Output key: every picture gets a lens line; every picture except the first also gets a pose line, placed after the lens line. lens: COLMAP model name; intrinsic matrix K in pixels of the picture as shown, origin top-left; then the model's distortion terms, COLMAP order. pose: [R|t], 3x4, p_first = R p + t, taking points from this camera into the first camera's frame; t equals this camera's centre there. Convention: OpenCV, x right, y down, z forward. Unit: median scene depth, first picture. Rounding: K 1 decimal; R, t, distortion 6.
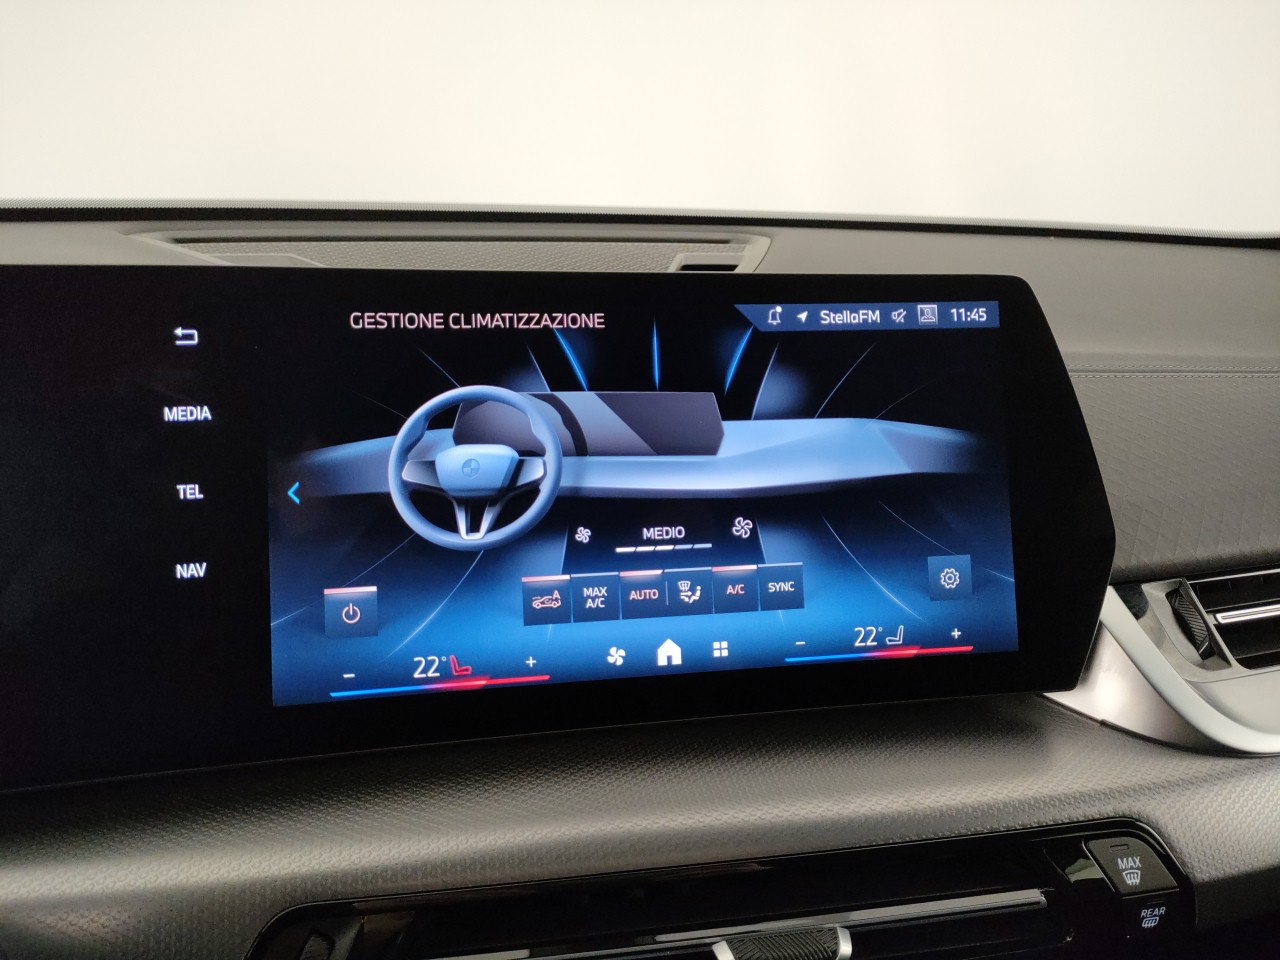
lens RADIAL K [[969.3, 0, 653.8], [0, 969.3, 453.8], [0, 0, 1]] dist [0.064115, -0.076275]
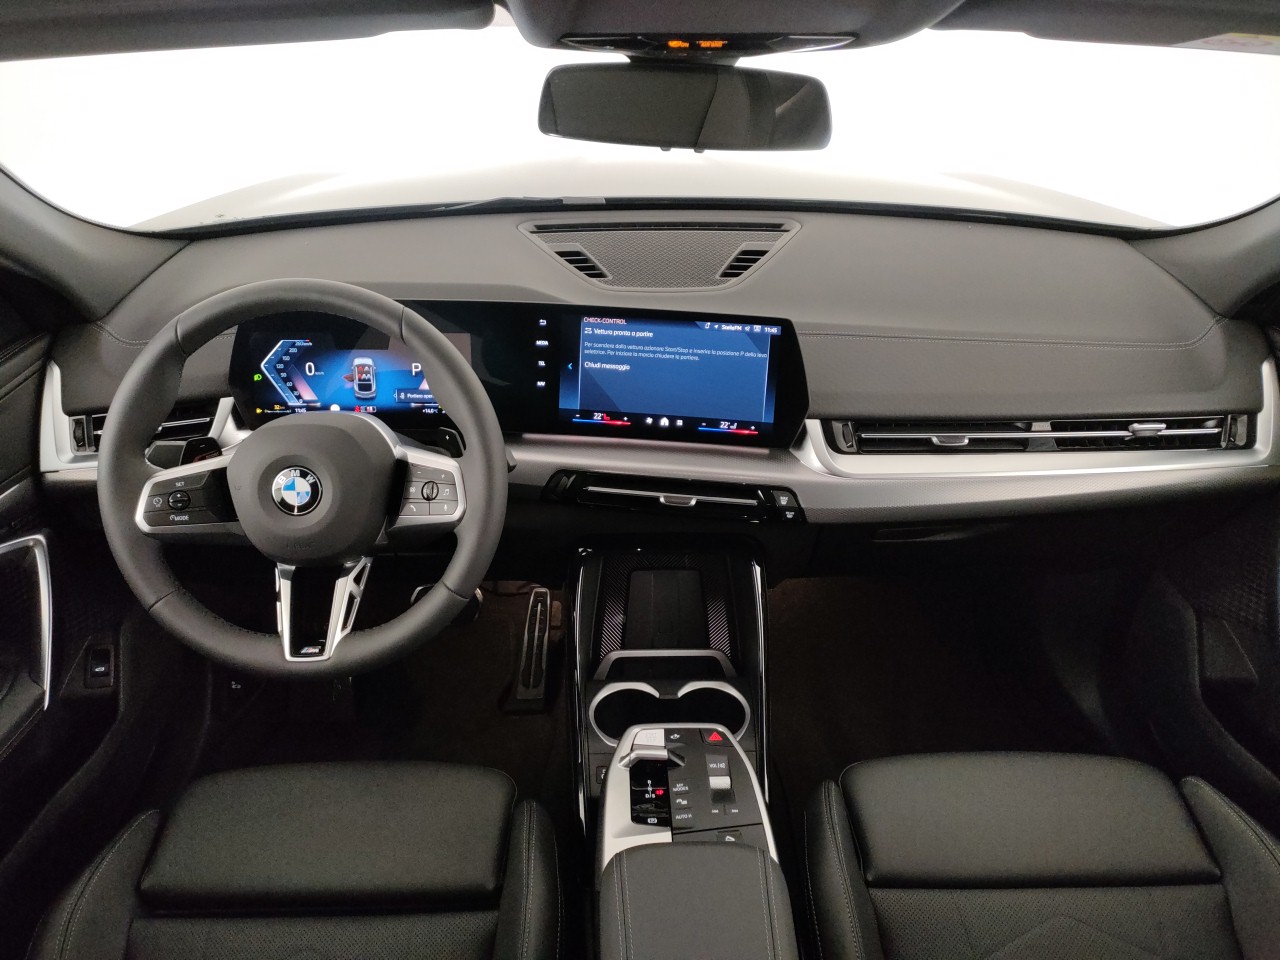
lens RADIAL K [[969.3, 0, 631.9], [0, 969.3, 479.8], [0, 0, 1]] dist [0.064115, -0.076275]
pose [[0.944324, 0.161559, -0.286618, 0.950242], [-0.069493, 0.949426, 0.306206, -0.664504], [0.321593, -0.269239, 0.907793, -2.286668]]
